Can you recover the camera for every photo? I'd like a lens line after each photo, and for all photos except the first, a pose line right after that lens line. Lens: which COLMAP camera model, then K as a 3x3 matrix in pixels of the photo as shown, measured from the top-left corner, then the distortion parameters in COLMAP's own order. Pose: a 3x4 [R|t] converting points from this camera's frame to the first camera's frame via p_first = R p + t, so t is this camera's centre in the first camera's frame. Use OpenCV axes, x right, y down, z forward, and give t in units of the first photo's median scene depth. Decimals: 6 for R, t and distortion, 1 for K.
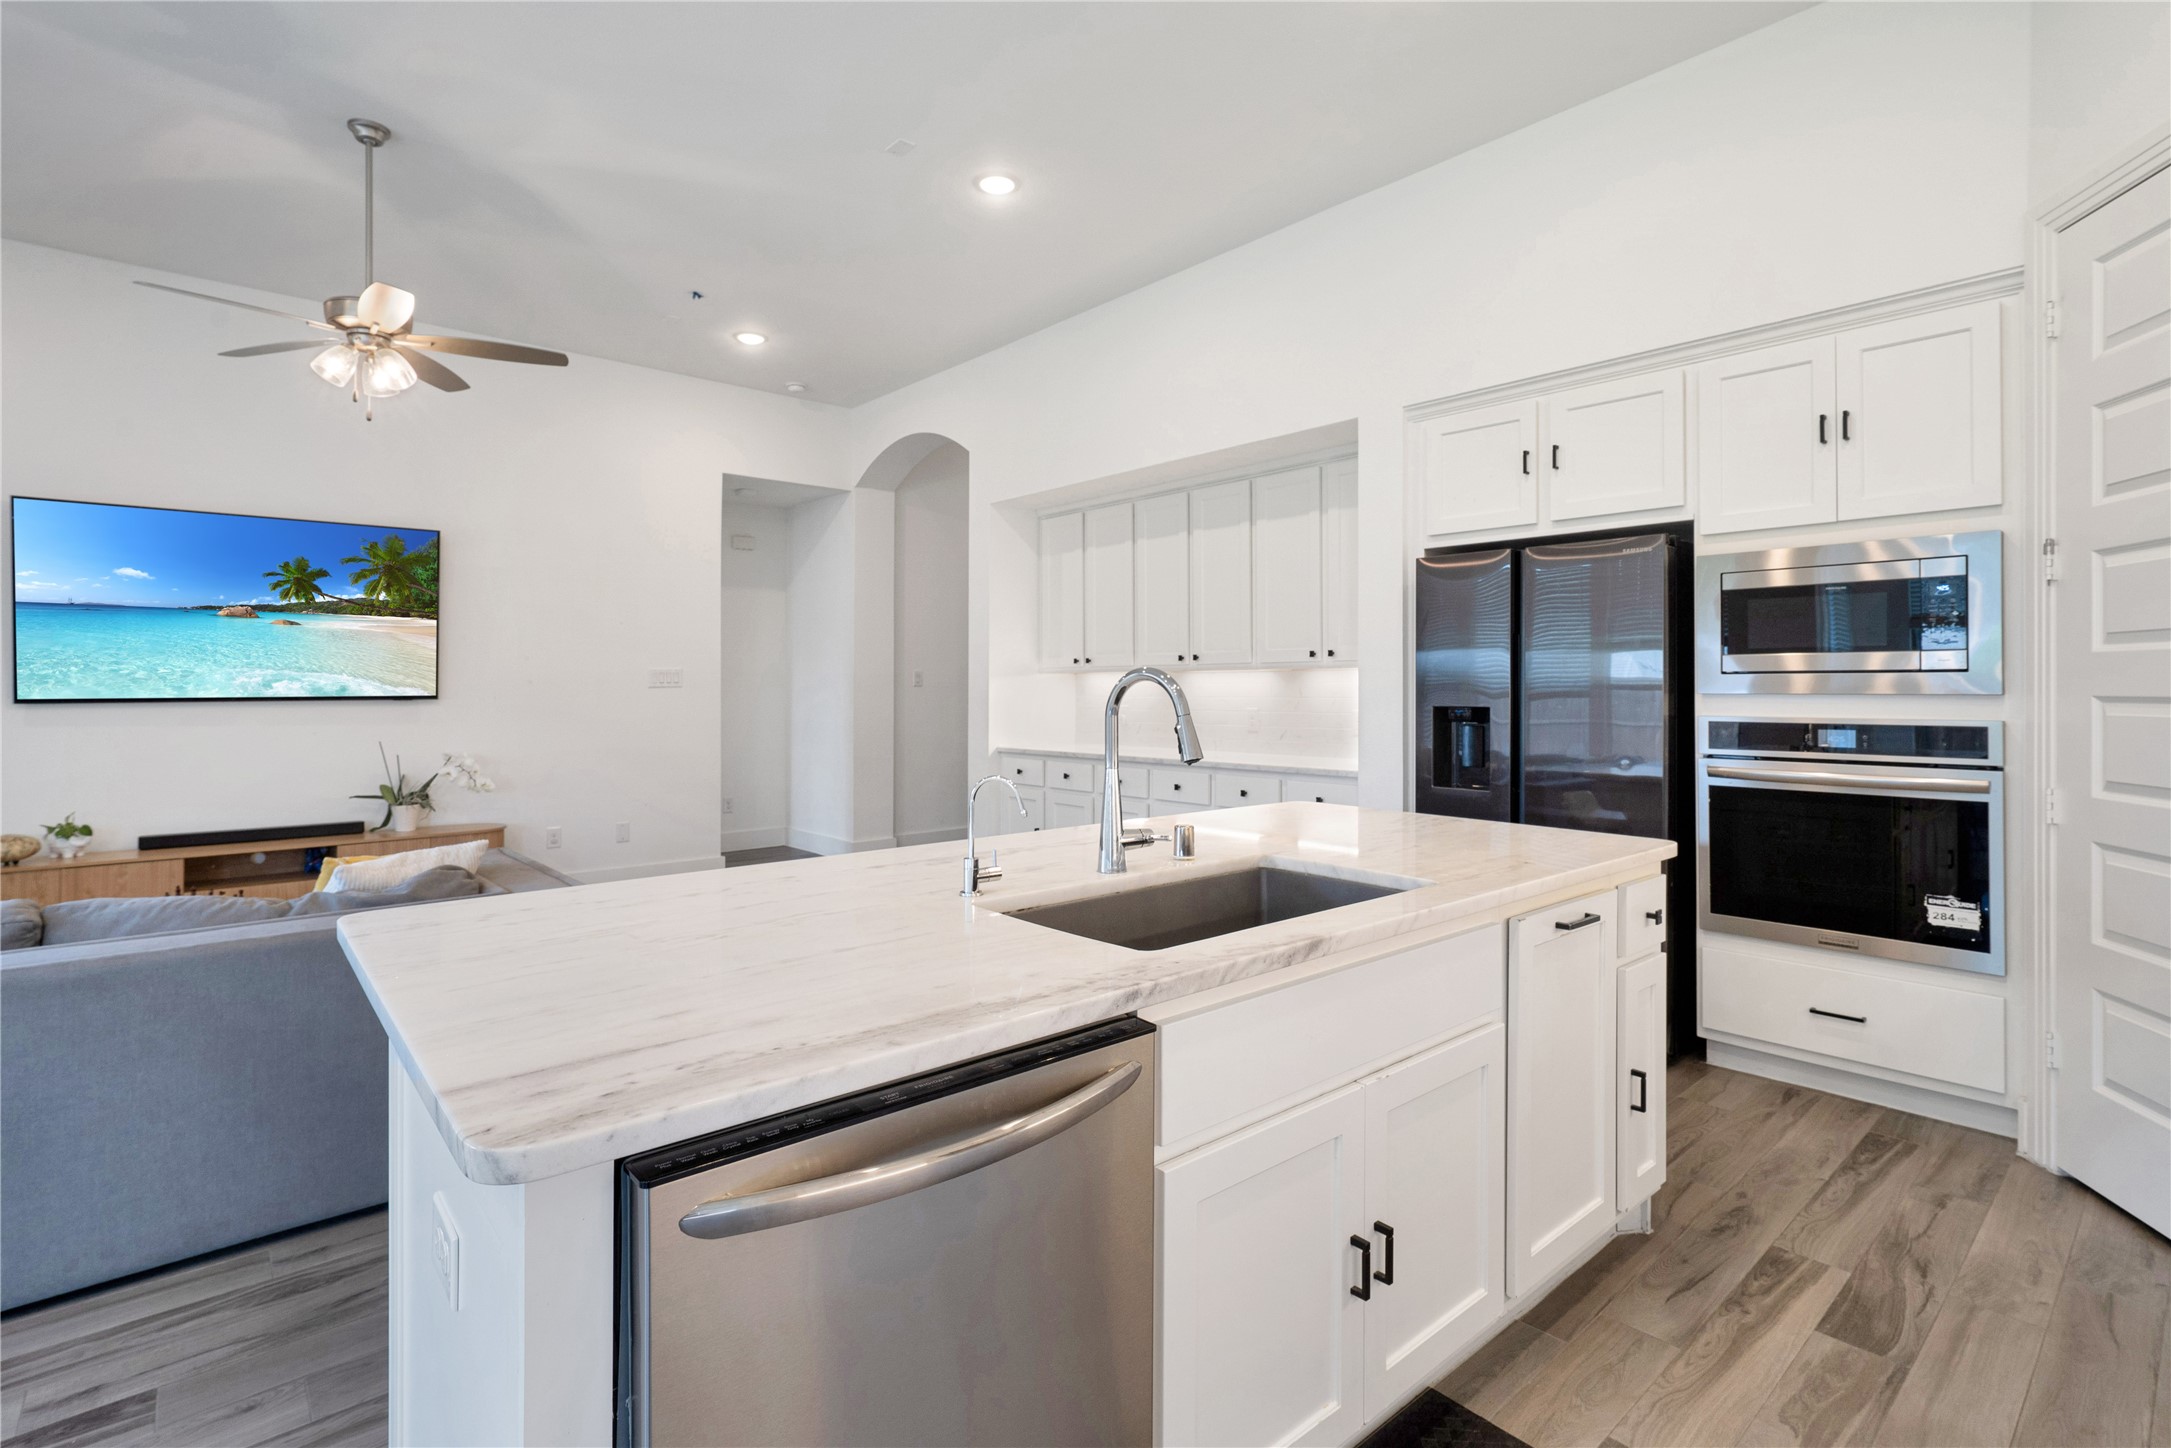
lens RADIAL K [[1022.7, 0, 1094.4], [0, 1022.7, 687.1], [0, 0, 1]] dist [0.004579, 0.001155]
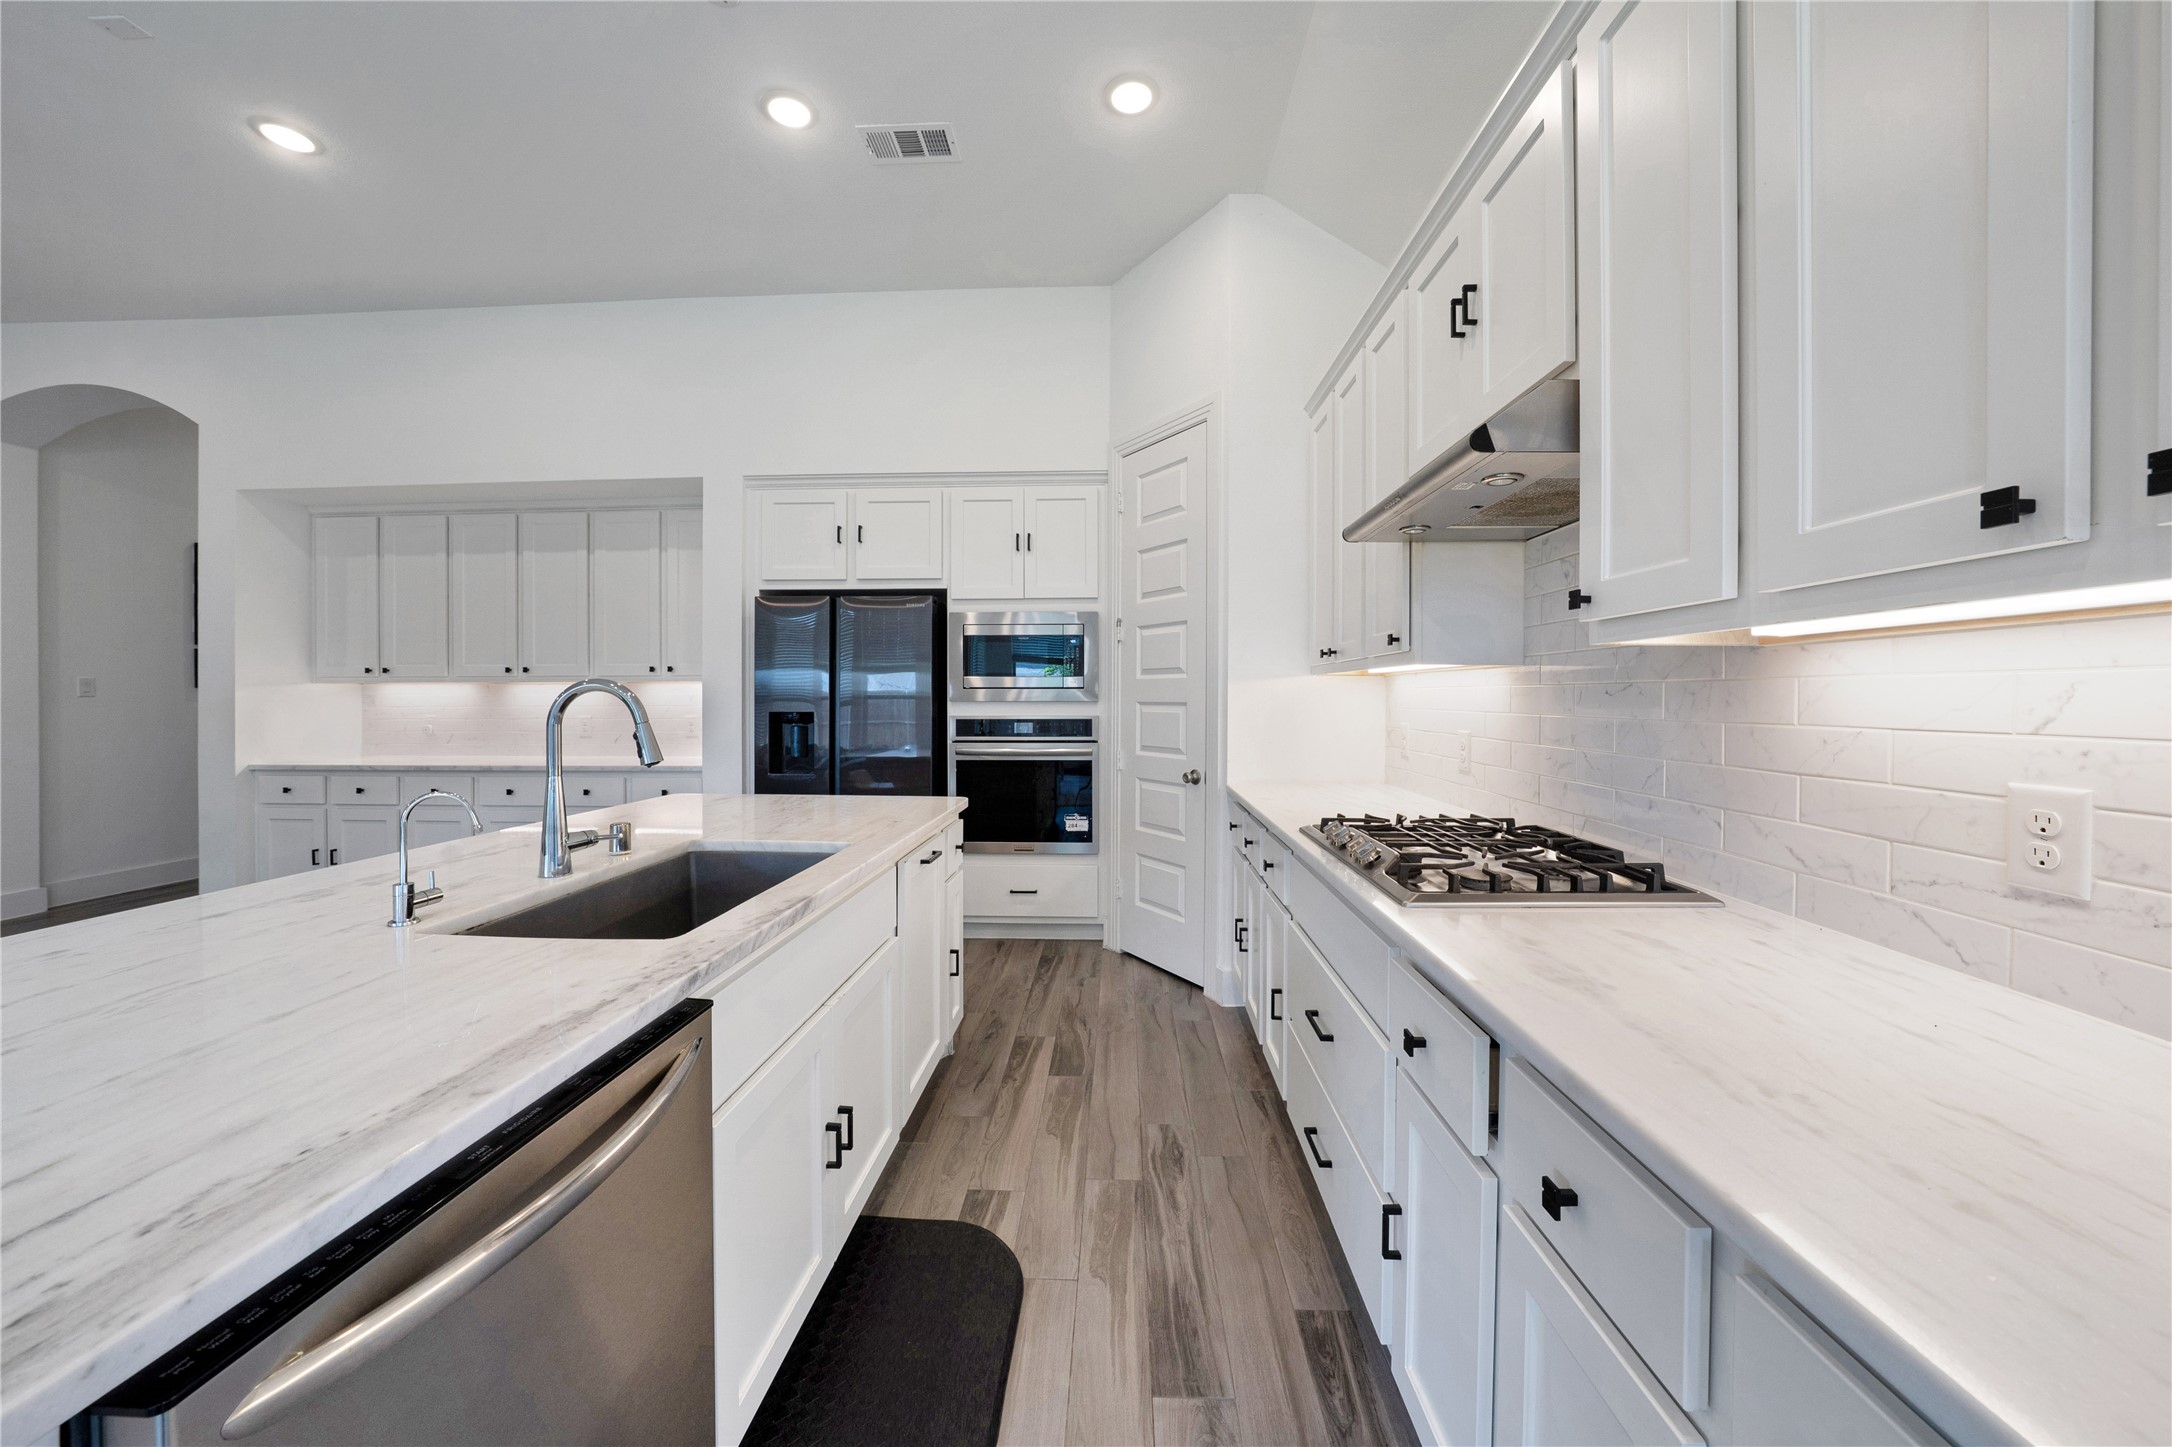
lens RADIAL K [[763.2, 0, 1077.9], [0, 763.2, 705.5], [0, 0, 1]] dist [-0.023200, 0.005199]
pose [[0.702547, -0.007452, 0.711598, -0.111118], [0.000177, 0.999947, 0.010297, 0.000637], [-0.711637, -0.007108, 0.702512, 0.063589]]
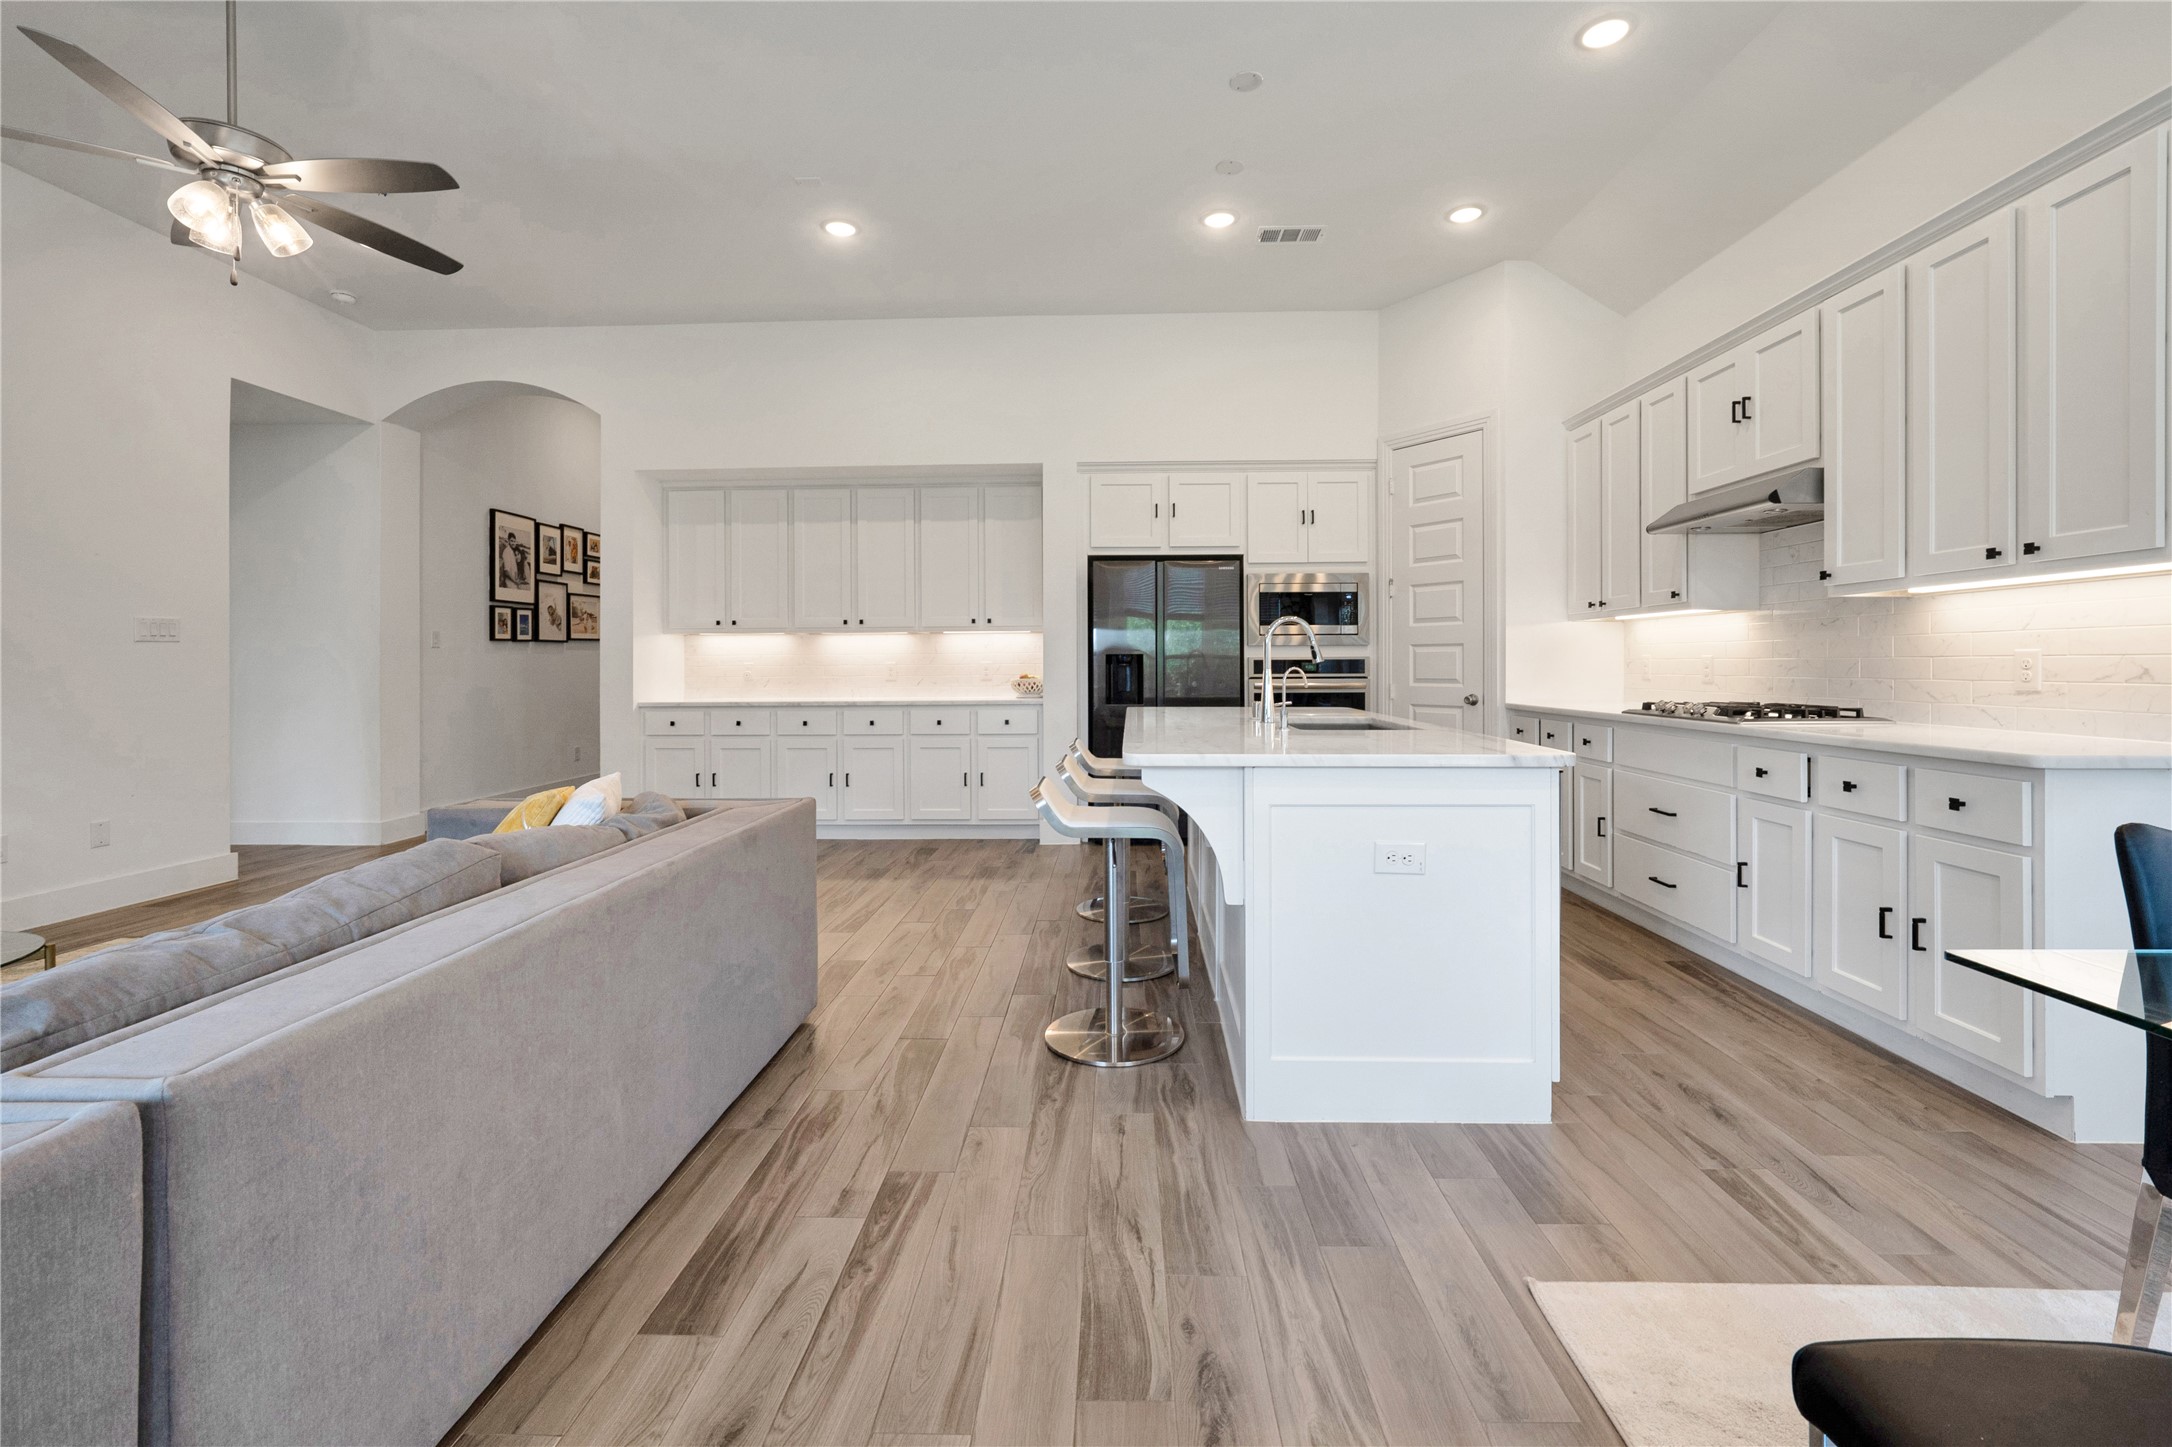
lens RADIAL K [[912.9, 0, 1084.3], [0, 912.9, 667.5], [0, 0, 1]] dist [-0.002826, -0.000108]
pose [[0.693676, -0.004564, 0.720272, -0.990123], [0.003820, 0.999989, 0.002658, 0.048006], [-0.720277, 0.000908, 0.693686, 0.046211]]
